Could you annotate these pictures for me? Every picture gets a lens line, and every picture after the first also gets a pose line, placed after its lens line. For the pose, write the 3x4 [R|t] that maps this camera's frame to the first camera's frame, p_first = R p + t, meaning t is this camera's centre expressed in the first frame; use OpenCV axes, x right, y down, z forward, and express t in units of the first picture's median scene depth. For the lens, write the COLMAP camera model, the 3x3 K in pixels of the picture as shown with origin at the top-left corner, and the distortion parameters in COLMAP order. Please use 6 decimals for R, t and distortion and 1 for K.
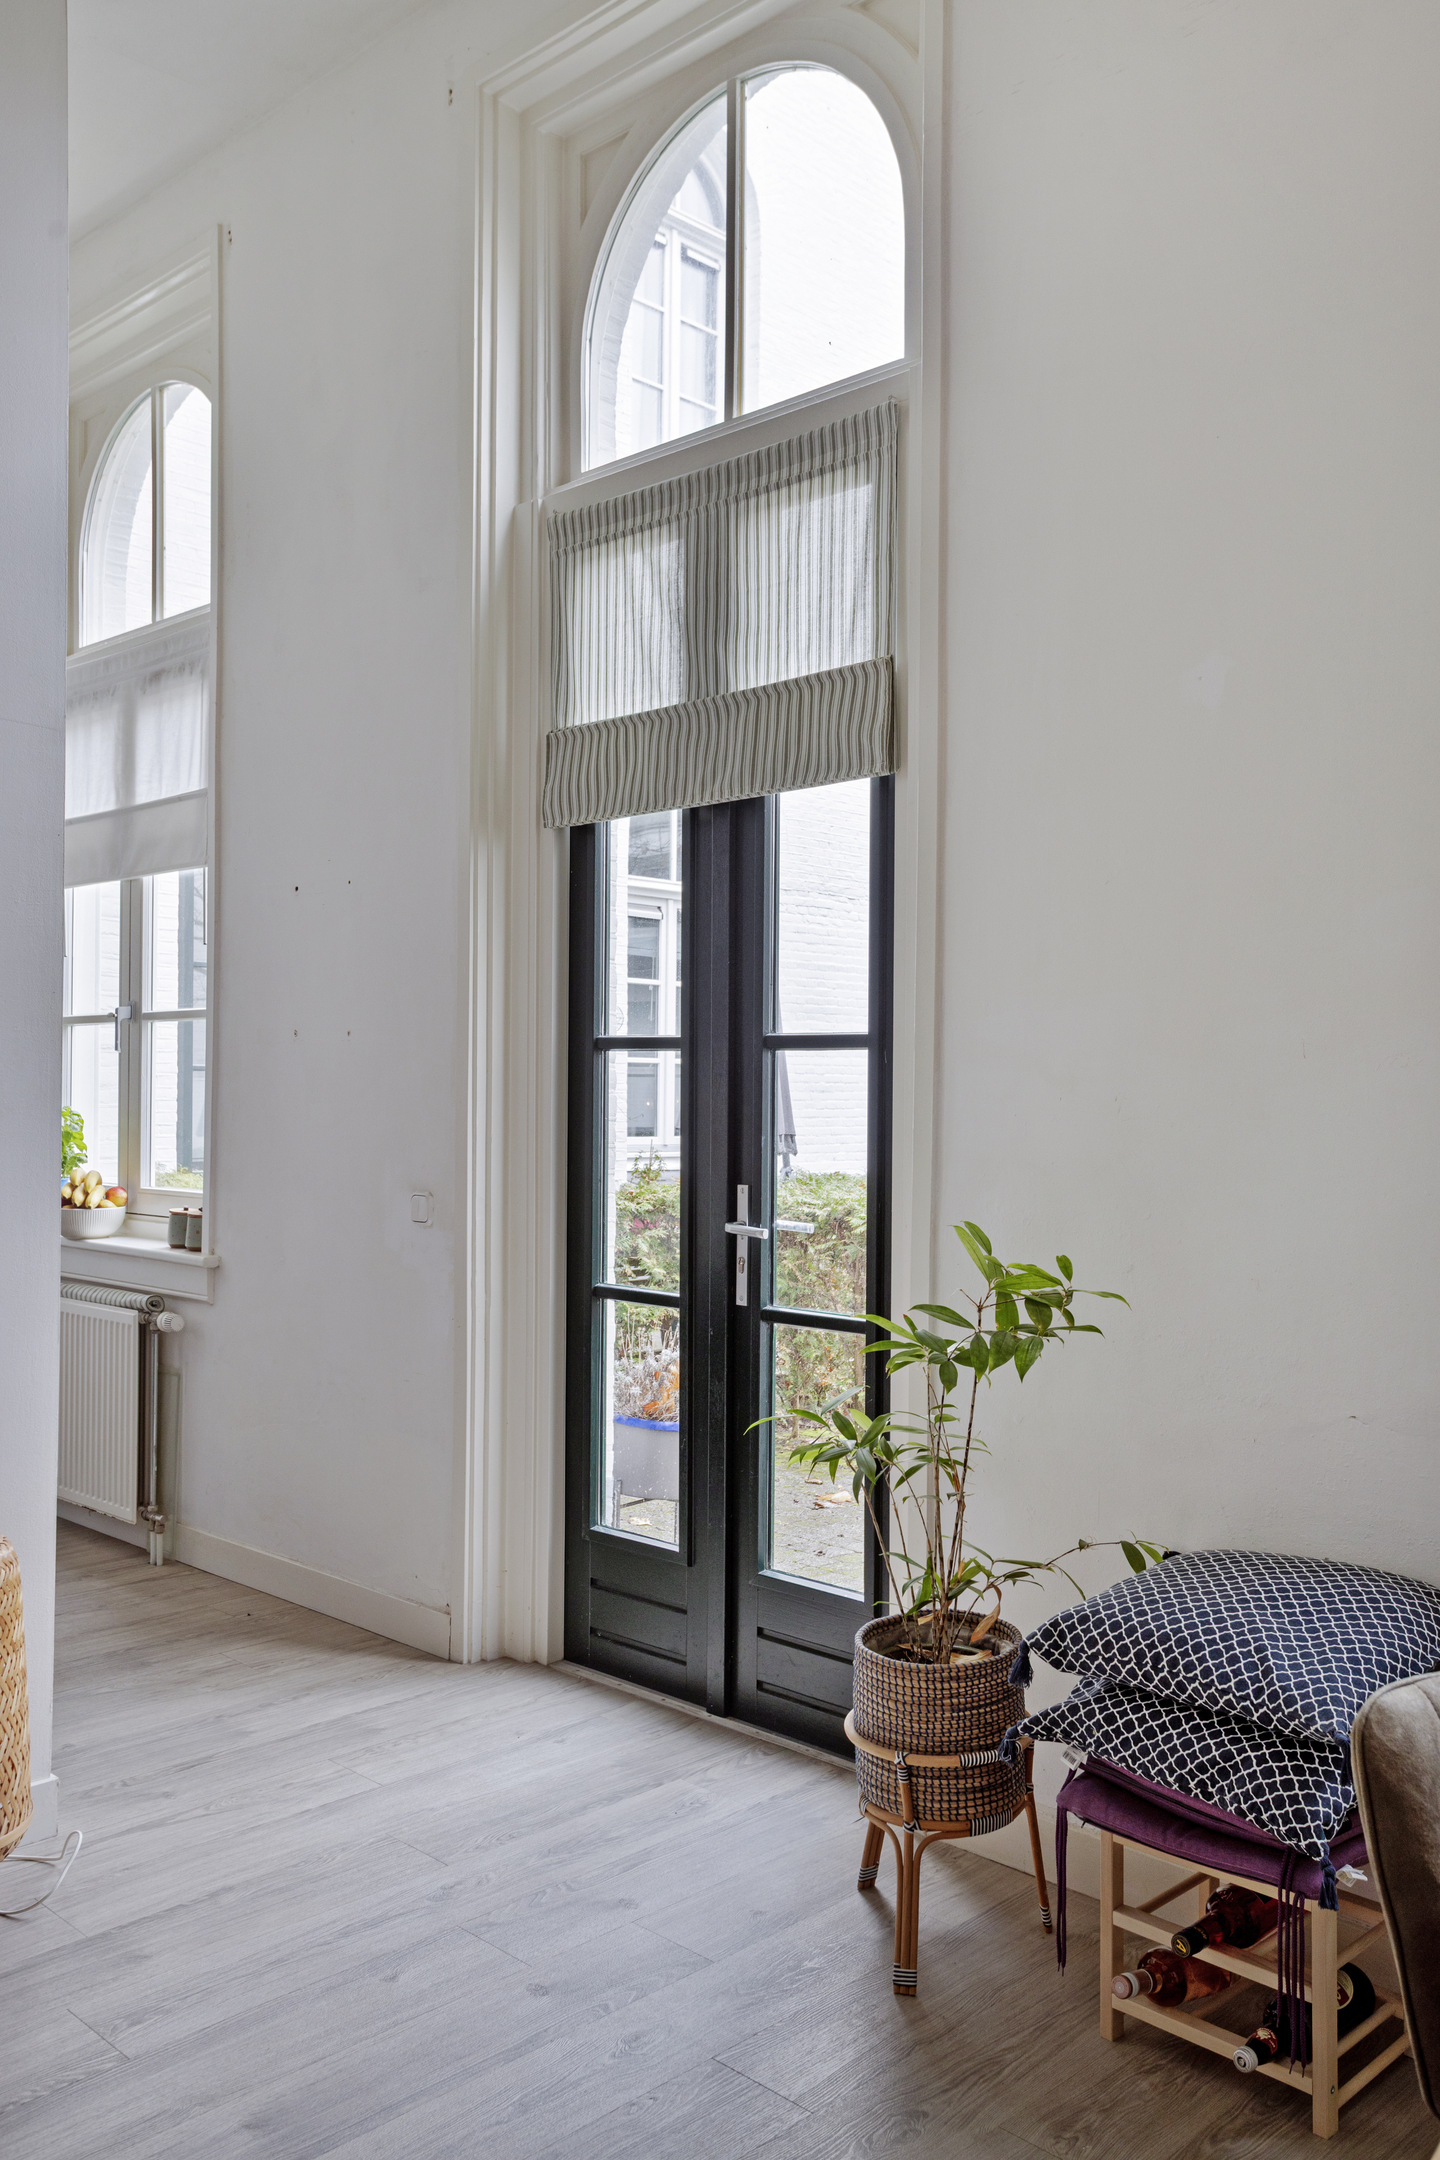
lens RADIAL K [[1766.3, 0, 707.2], [0, 1766.3, 1086.2], [0, 0, 1]] dist [-0.050108, 0.010942]
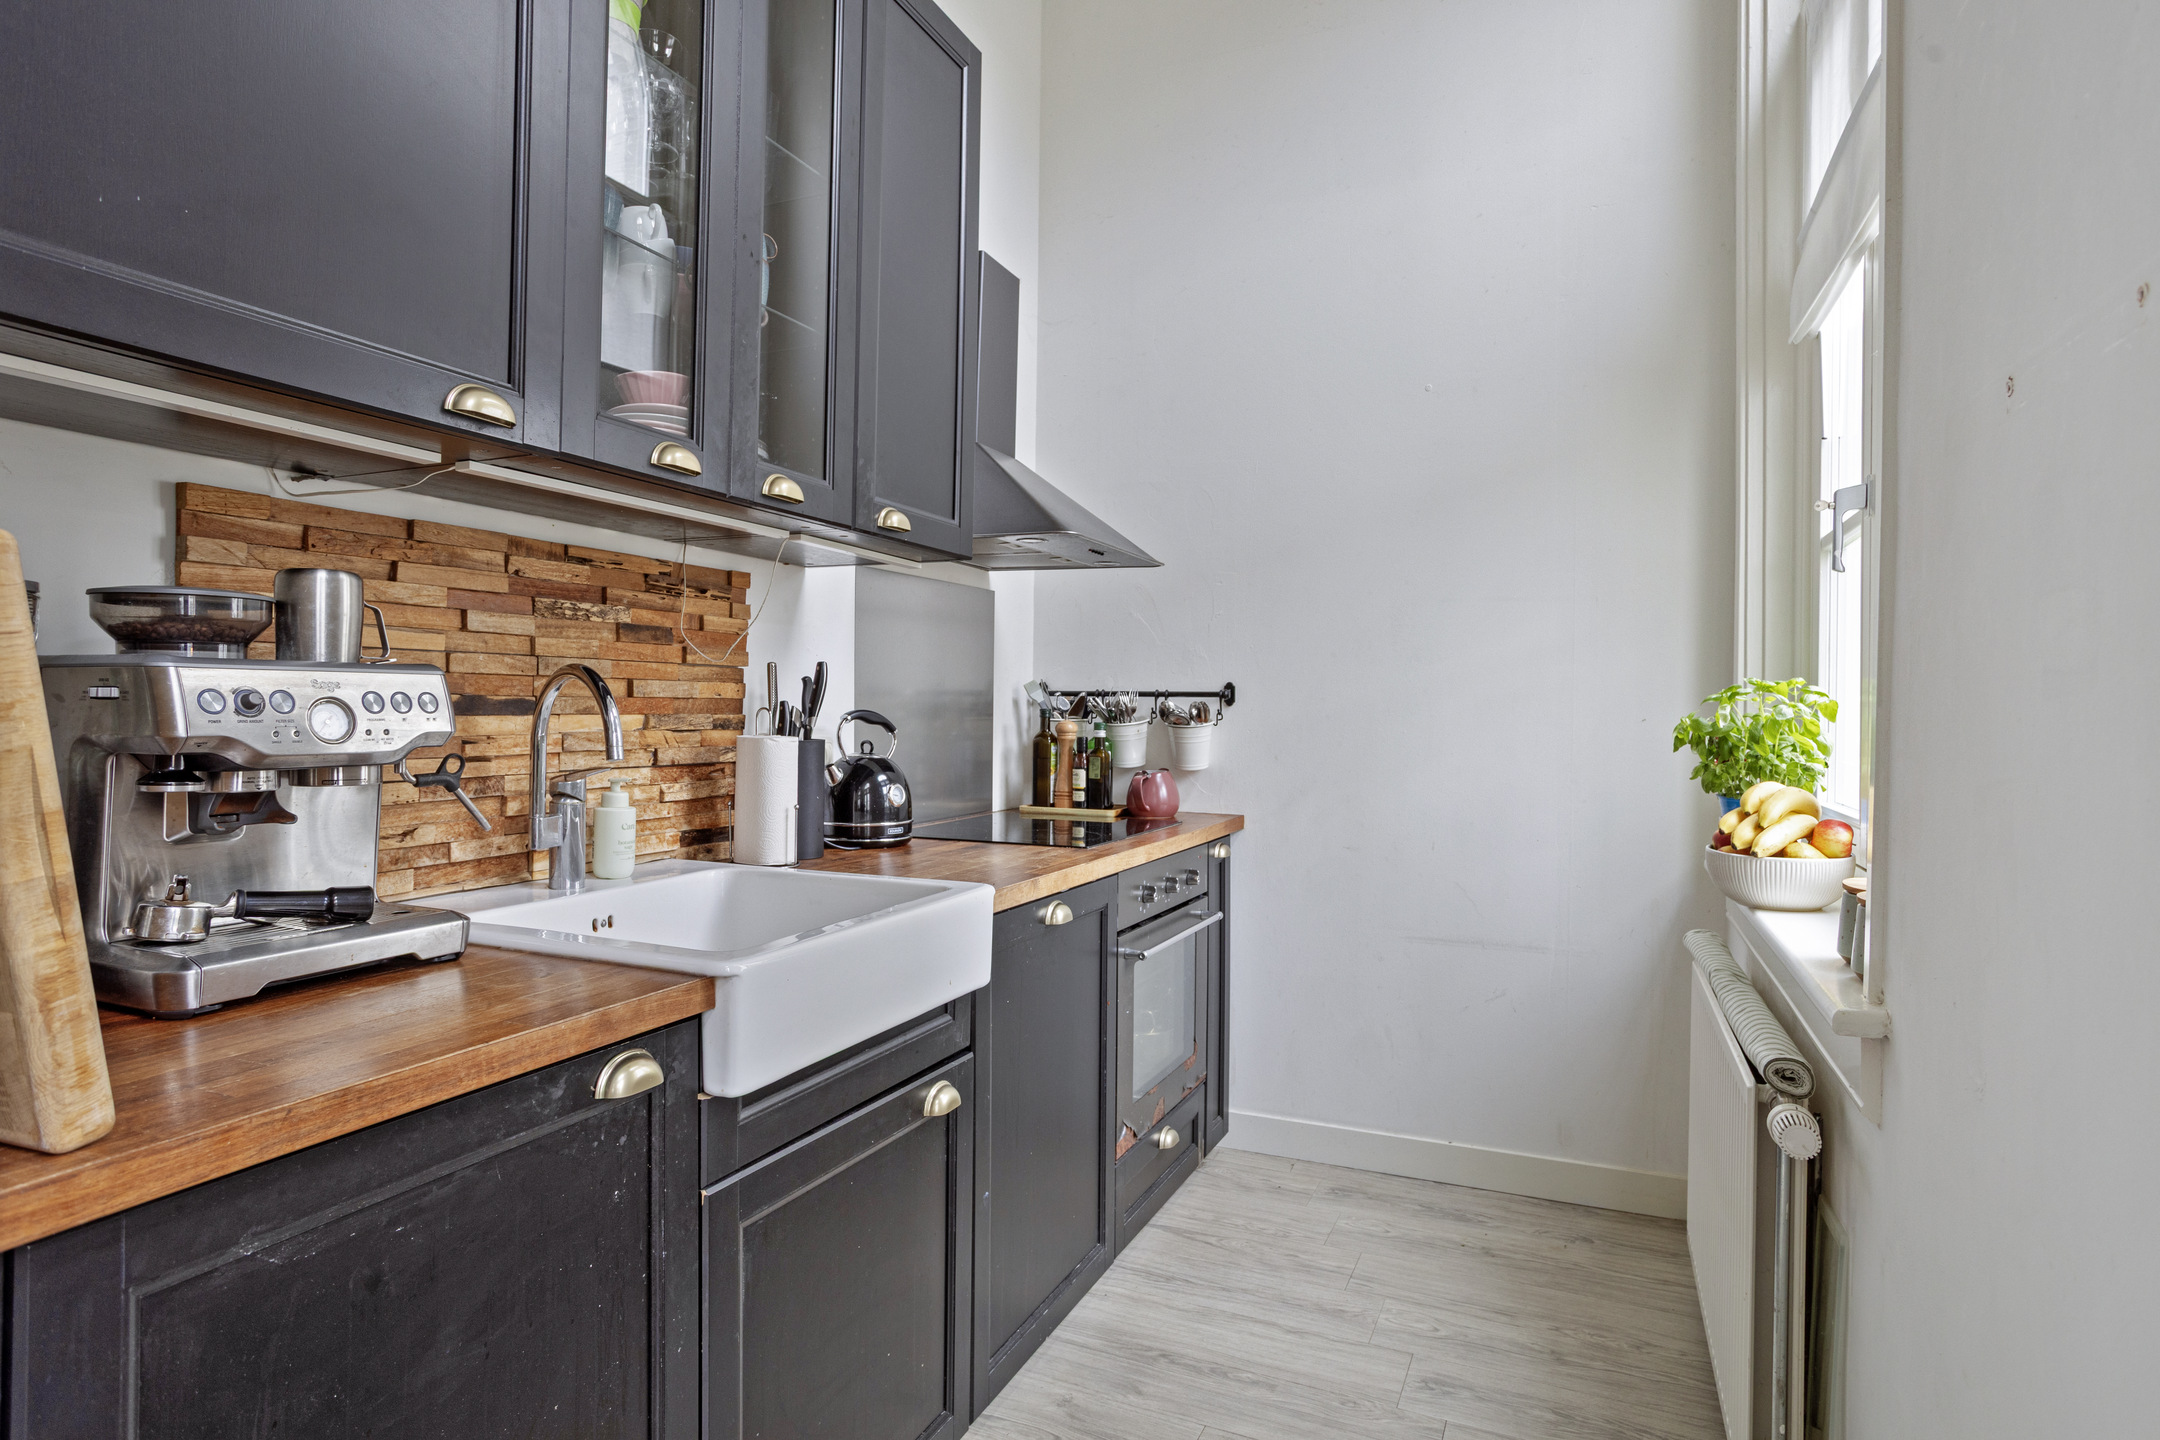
lens RADIAL K [[1164.7, 0, 1074.6], [0, 1164.7, 725.3], [0, 0, 1]] dist [-0.029371, 0.009100]
pose [[0.343479, 0.012531, -0.939077, -0.112736], [-0.010968, 0.999896, 0.009331, 0.036219], [0.939096, 0.007095, 0.343581, 0.888833]]
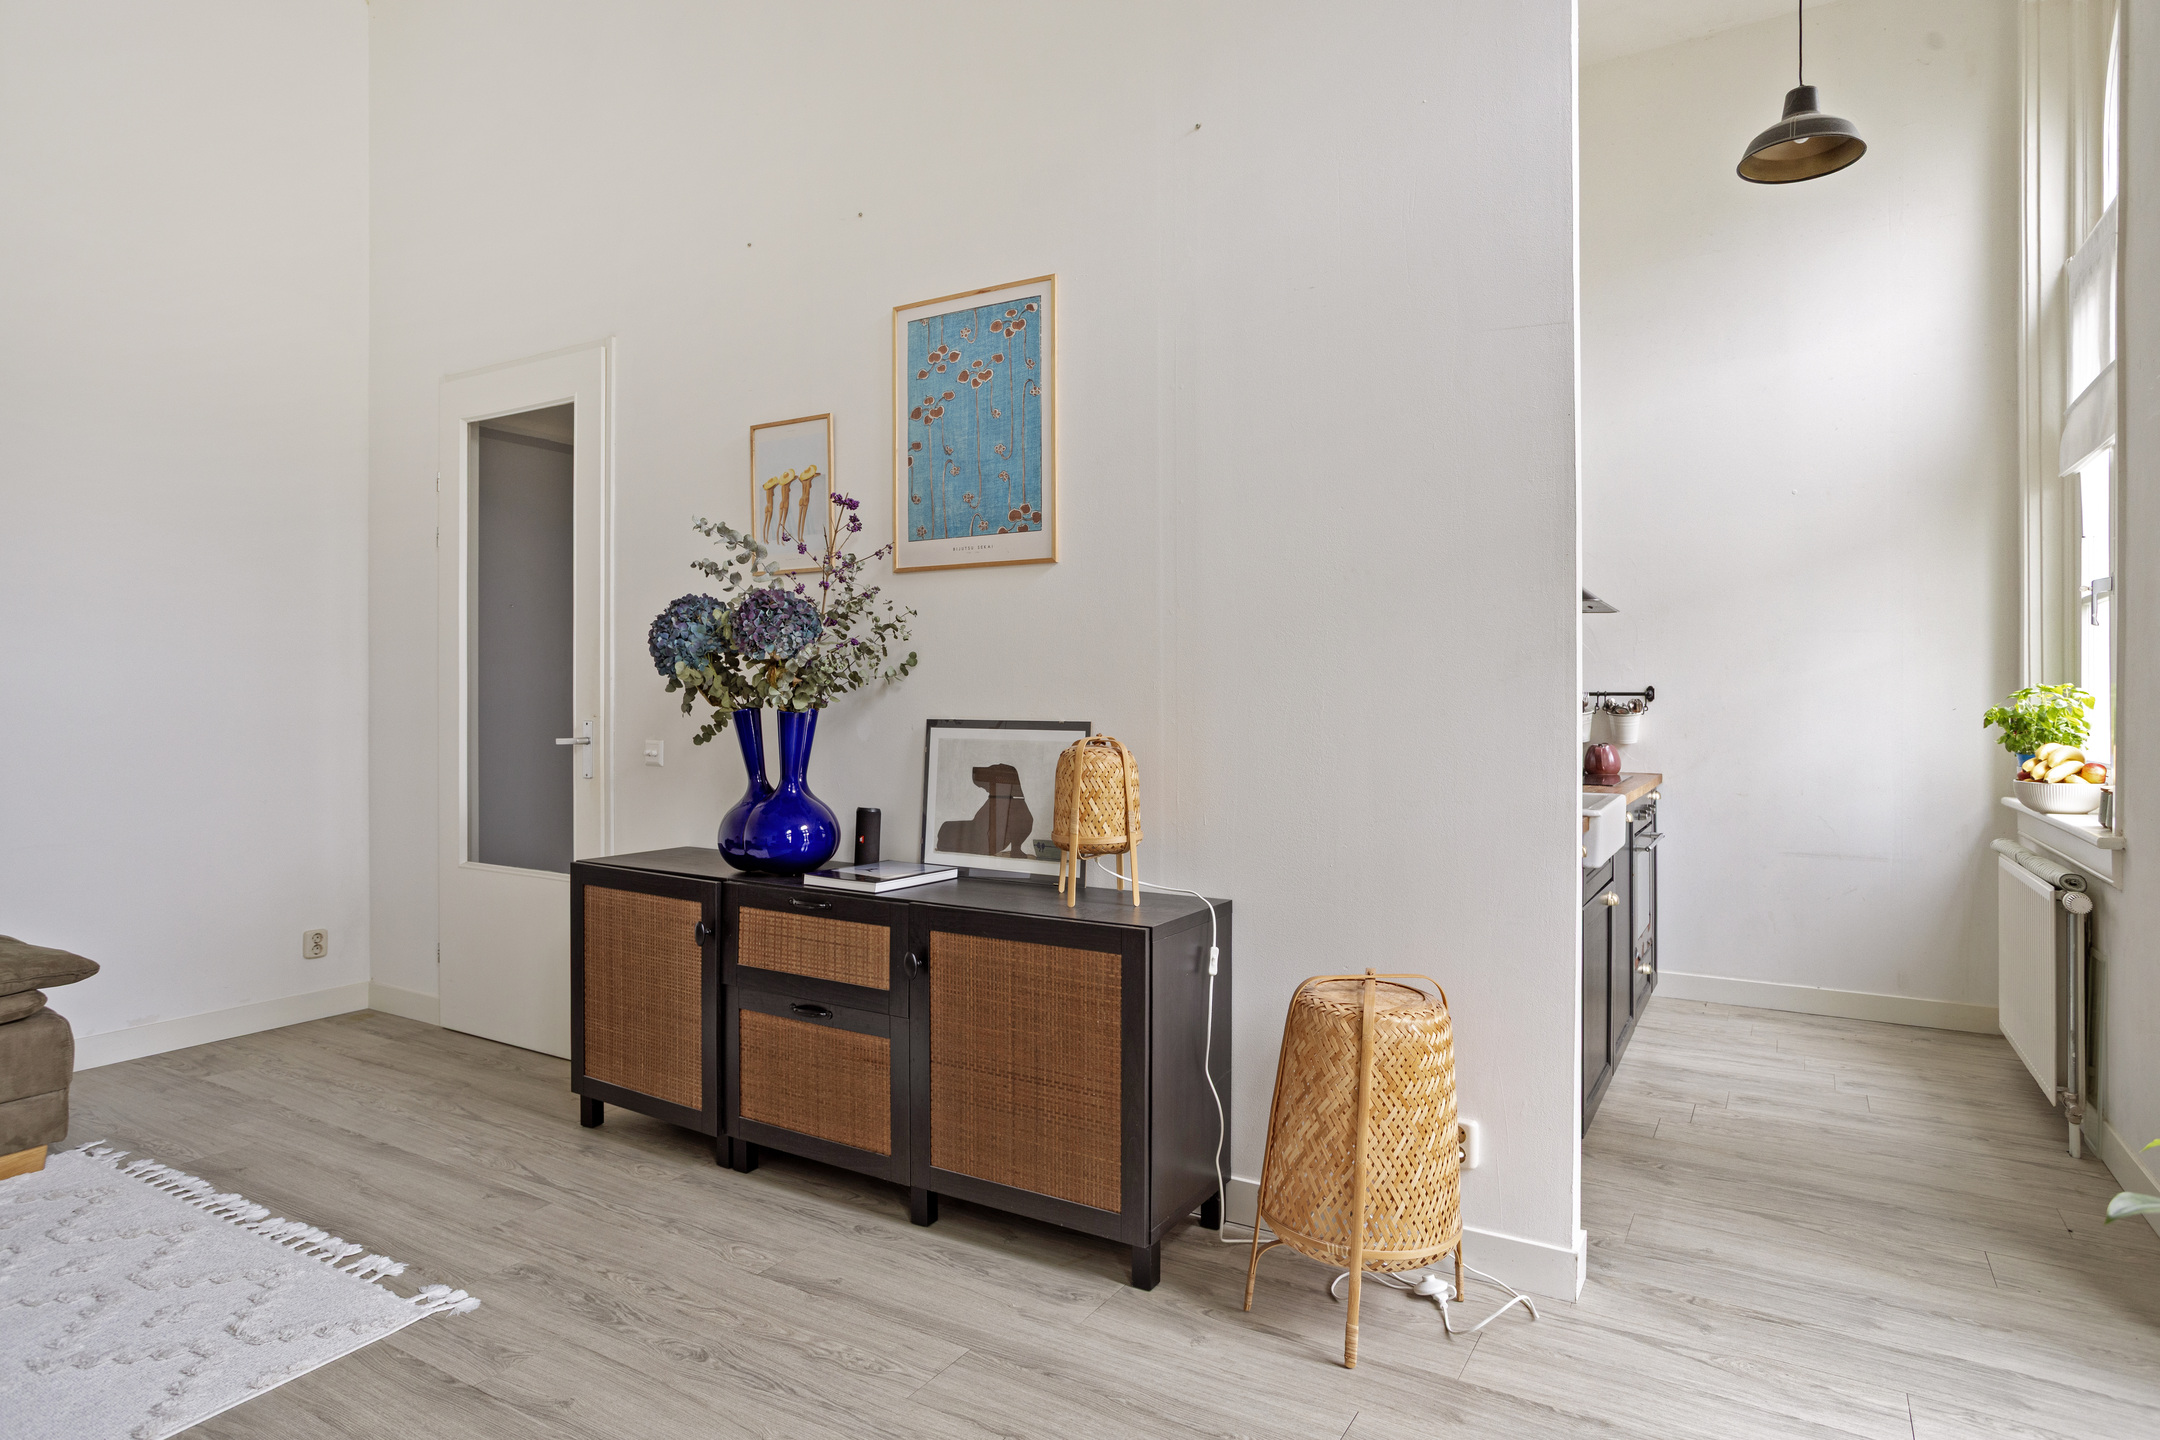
lens RADIAL K [[1164.7, 0, 1079.2], [0, 1164.7, 702.1], [0, 0, 1]] dist [-0.029371, 0.009100]
pose [[0.211240, -0.002817, -0.977430, 0.228574], [-0.003879, 0.999986, -0.003721, 0.036811], [0.977427, 0.004578, 0.211226, 0.419538]]
